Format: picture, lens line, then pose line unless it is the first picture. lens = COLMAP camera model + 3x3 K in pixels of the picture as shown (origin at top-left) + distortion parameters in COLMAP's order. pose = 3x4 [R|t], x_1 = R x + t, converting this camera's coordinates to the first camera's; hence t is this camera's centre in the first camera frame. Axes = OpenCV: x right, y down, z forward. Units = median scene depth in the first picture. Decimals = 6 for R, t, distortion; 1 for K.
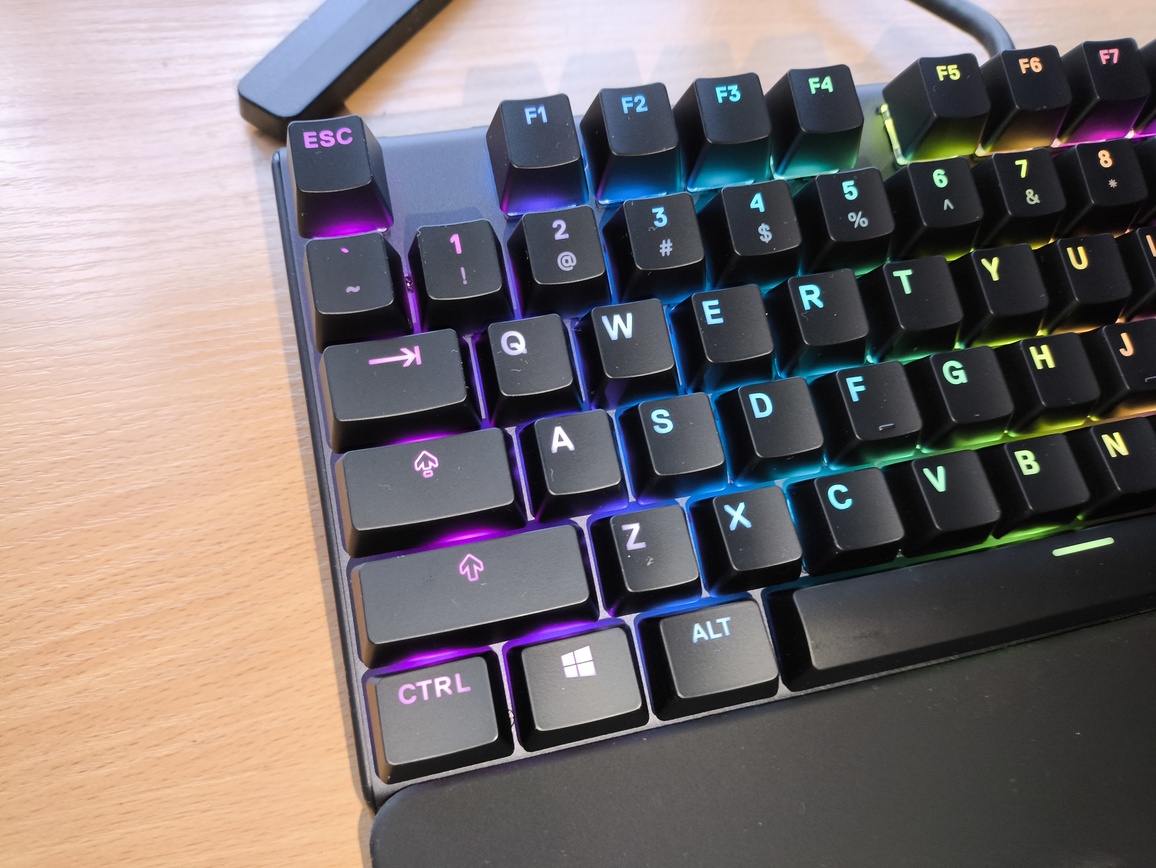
lens RADIAL K [[853.2, 0, 574.4], [0, 853.2, 452.5], [0, 0, 1]] dist [0.046183, -0.113393]
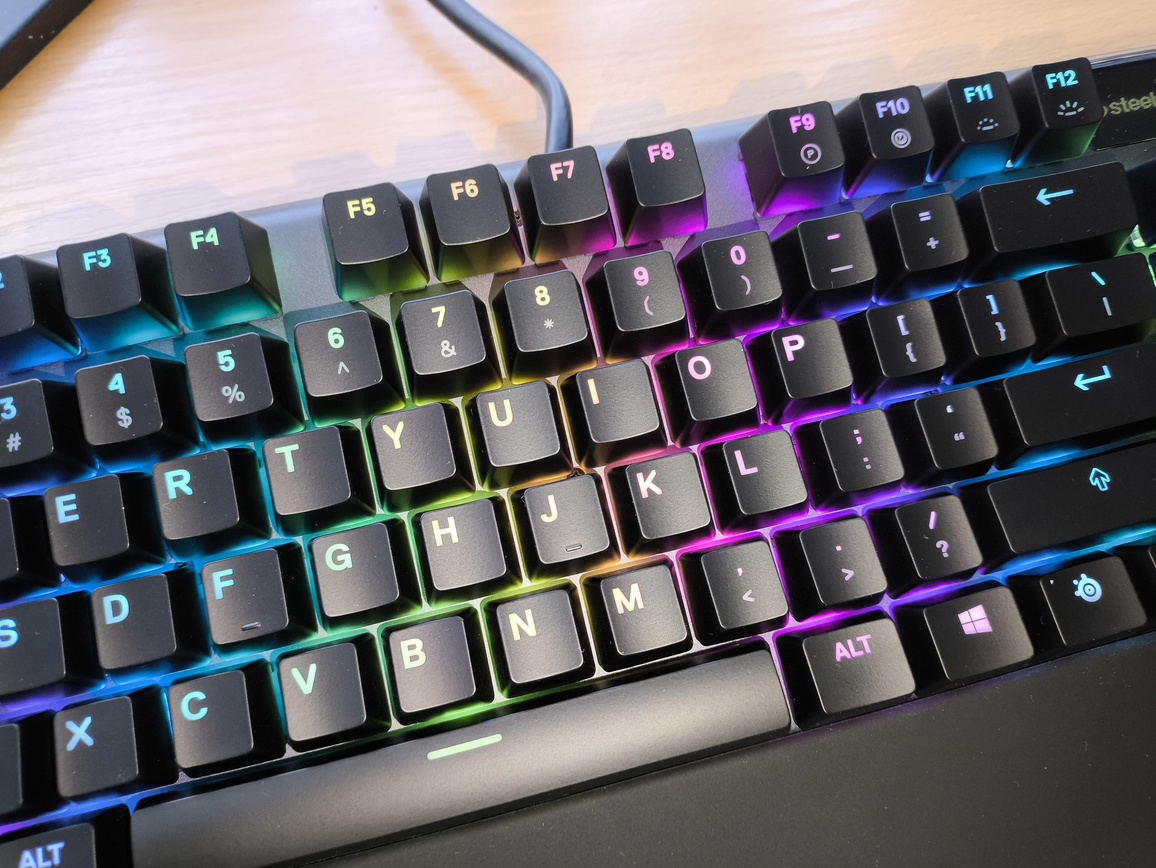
lens RADIAL K [[895.4, 0, 593.6], [0, 895.4, 411.8], [0, 0, 1]] dist [0.044045, -0.142717]
pose [[0.998621, -0.037974, -0.036258, 0.769217], [0.040511, 0.996581, 0.072014, -0.313336], [0.033399, -0.073384, 0.996744, 0.050366]]
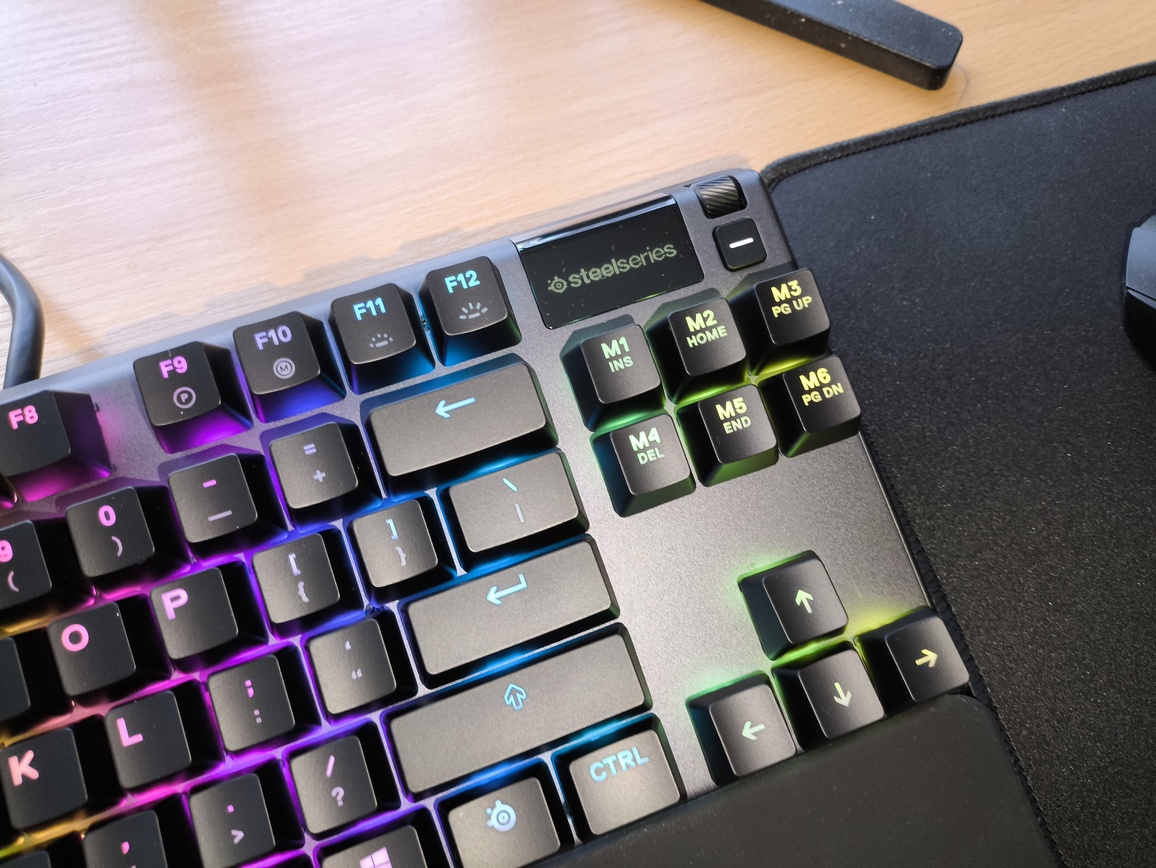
lens RADIAL K [[831.4, 0, 637.2], [0, 831.4, 467.0], [0, 0, 1]] dist [0.048147, -0.094398]
pose [[0.987900, -0.154206, -0.016546, 1.531938], [0.155015, 0.985115, 0.074293, -0.445497], [0.004844, -0.075959, 0.997099, 0.183591]]
